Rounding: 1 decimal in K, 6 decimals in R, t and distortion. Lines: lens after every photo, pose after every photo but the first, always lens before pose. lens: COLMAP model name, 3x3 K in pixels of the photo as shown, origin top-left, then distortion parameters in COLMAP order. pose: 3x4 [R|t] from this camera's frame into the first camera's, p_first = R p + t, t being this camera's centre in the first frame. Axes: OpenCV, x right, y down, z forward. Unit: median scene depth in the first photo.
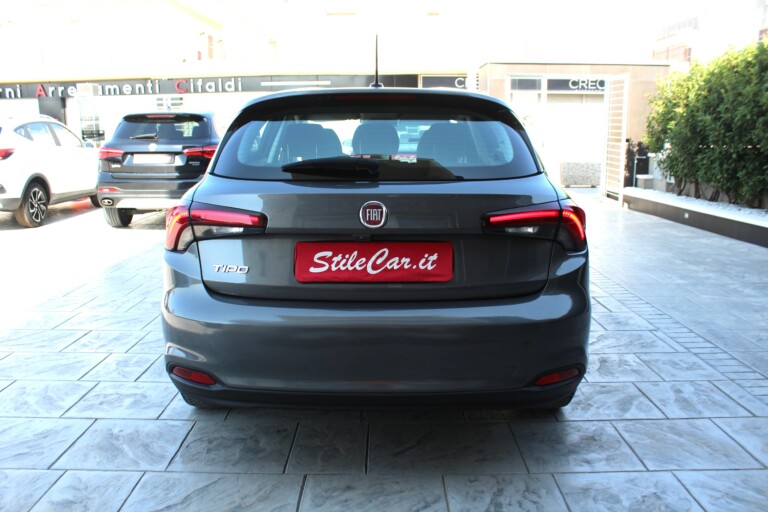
lens RADIAL K [[676.9, 0, 384.0], [0, 676.9, 256.0], [0, 0, 1]] dist [-0.148687, 0.146981]
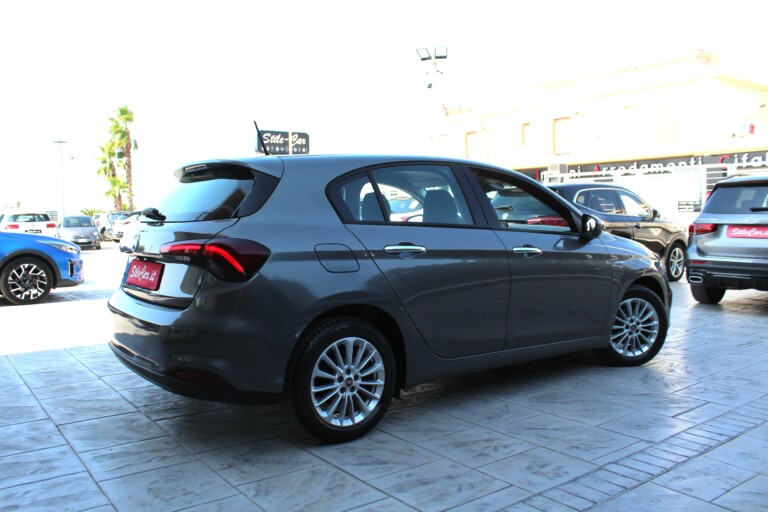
lens RADIAL K [[676.9, 0, 384.0], [0, 676.9, 256.0], [0, 0, 1]] dist [-0.148687, 0.146981]
pose [[0.604770, 0.045627, -0.795092, 0.413130], [-0.140512, 0.988809, -0.050134, -0.008915], [0.783907, 0.142040, 0.604413, 0.142421]]
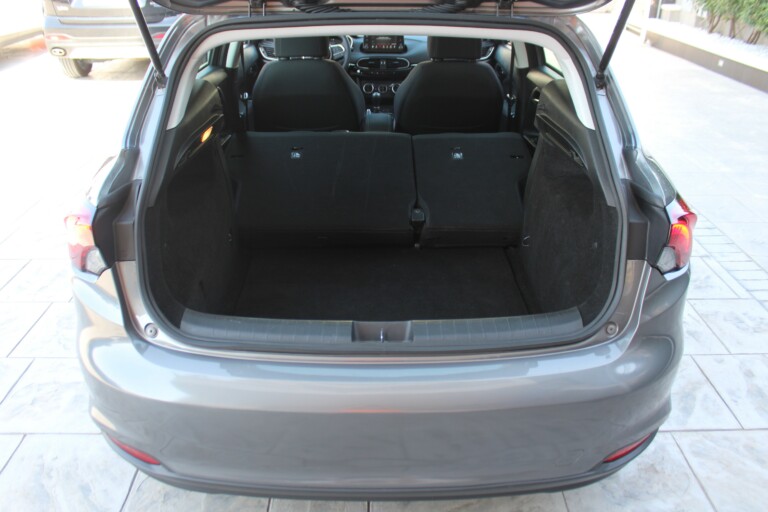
lens RADIAL K [[676.9, 0, 384.0], [0, 676.9, 256.0], [0, 0, 1]] dist [-0.148687, 0.146981]
pose [[0.999924, -0.003900, 0.011717, -0.004906], [0.000529, 0.961478, 0.274880, -0.060515], [-0.012338, -0.274853, 0.961407, 0.103912]]
